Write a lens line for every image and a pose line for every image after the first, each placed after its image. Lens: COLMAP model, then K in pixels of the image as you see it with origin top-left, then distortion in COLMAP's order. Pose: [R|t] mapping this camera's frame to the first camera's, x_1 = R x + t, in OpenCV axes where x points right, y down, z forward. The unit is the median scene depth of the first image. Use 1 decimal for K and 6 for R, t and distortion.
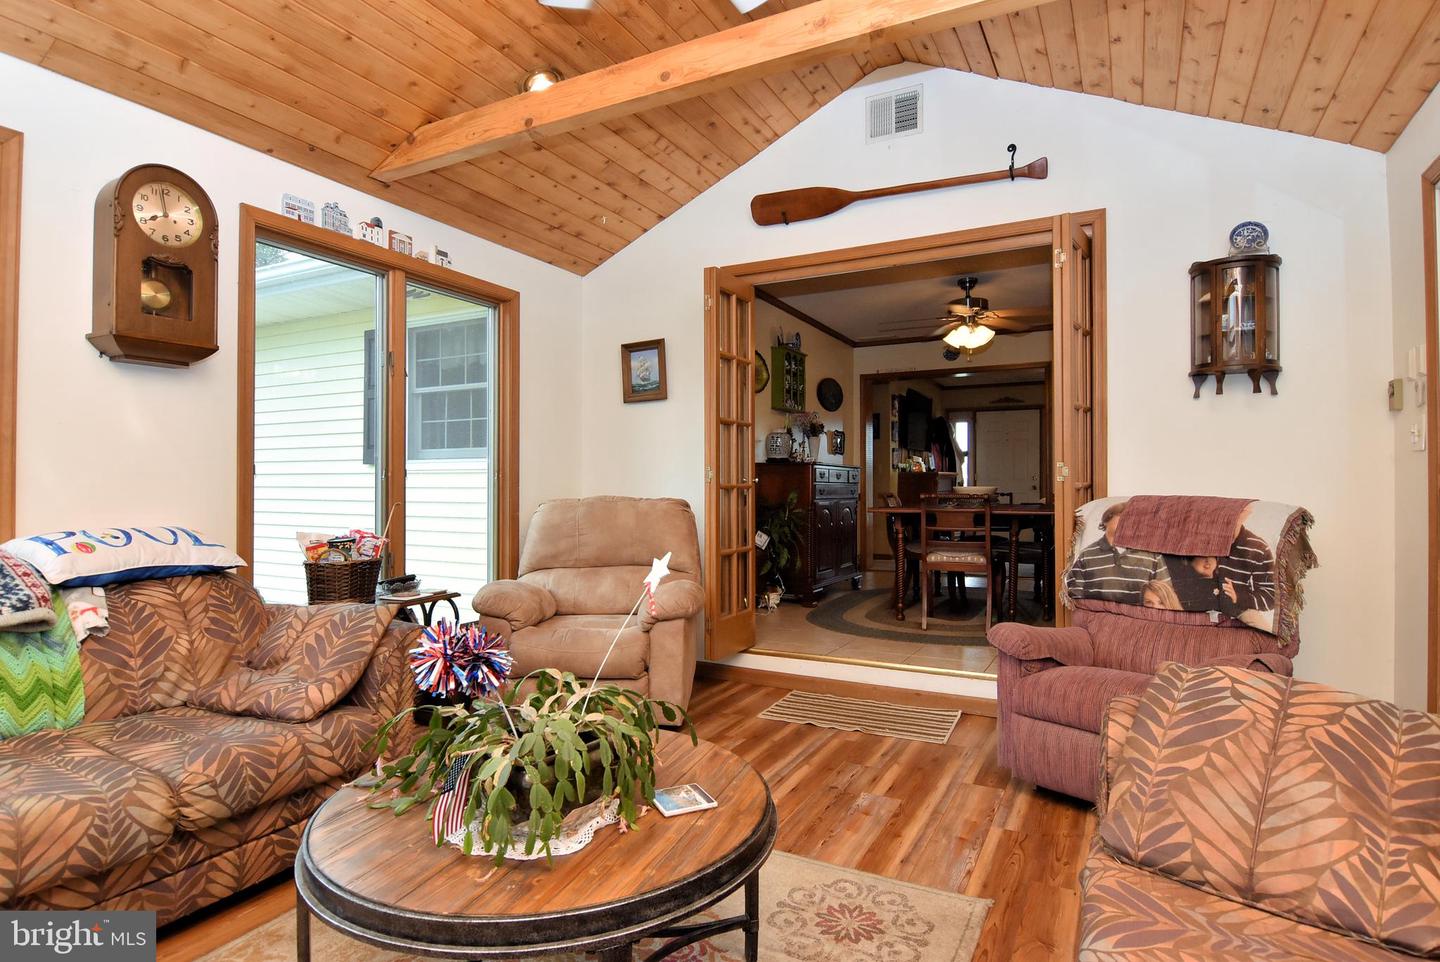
lens RADIAL K [[765.9, 0, 723.7], [0, 765.9, 480.0], [0, 0, 1]] dist [0.006406, -0.020578]
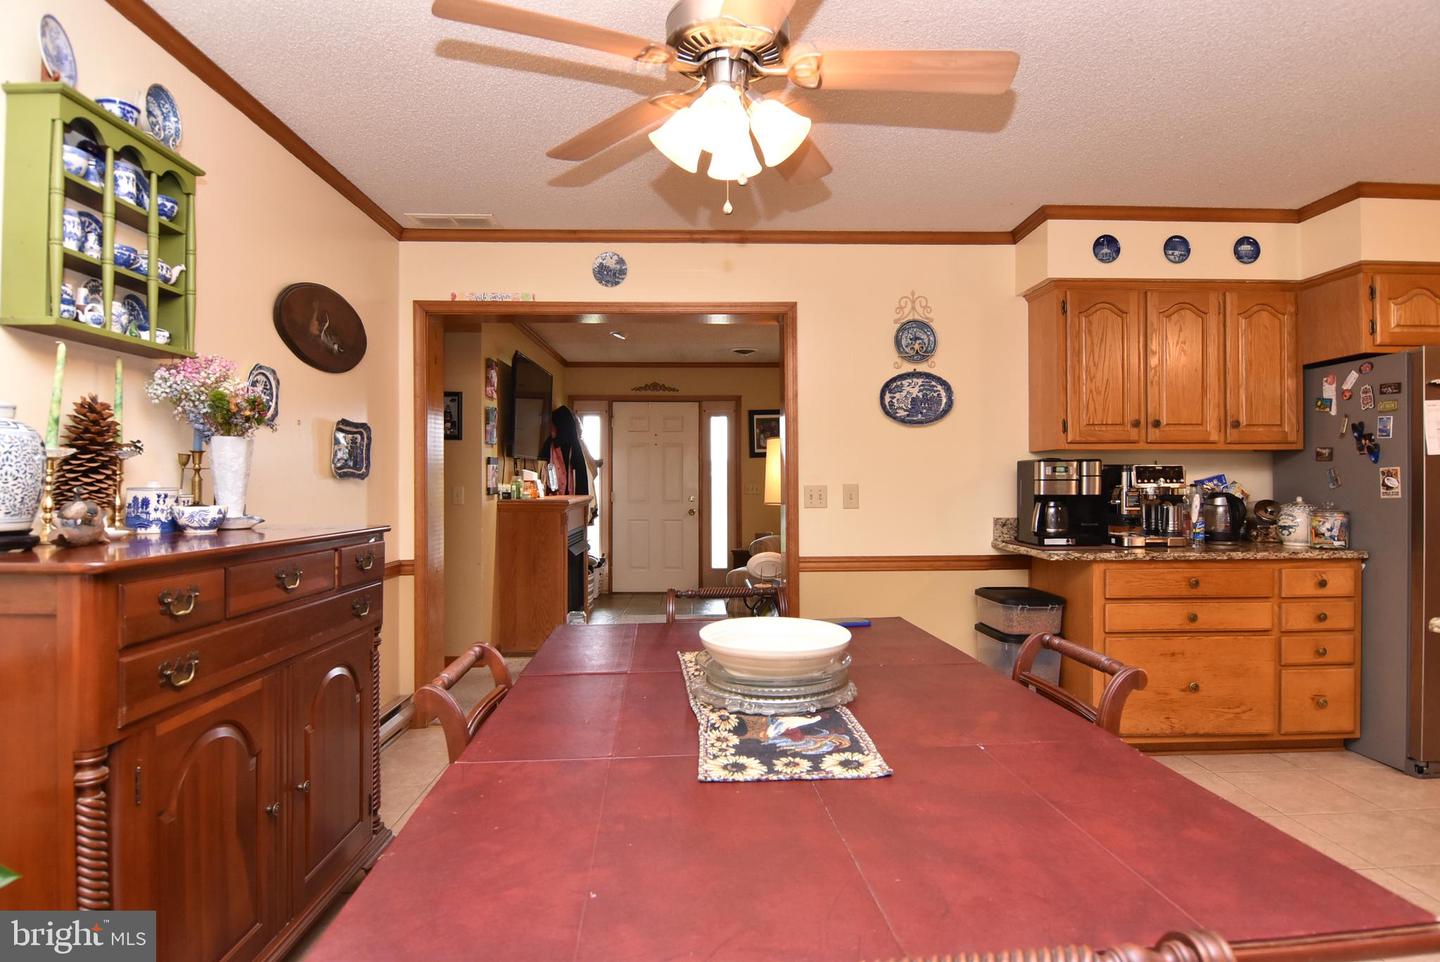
lens RADIAL K [[765.9, 0, 723.7], [0, 765.9, 480.0], [0, 0, 1]] dist [0.006406, -0.020578]
pose [[0.871097, 0.000018, 0.491111, 0.097121], [-0.002901, 0.999983, 0.005110, -0.027693], [-0.491103, -0.005876, 0.871082, 0.431392]]
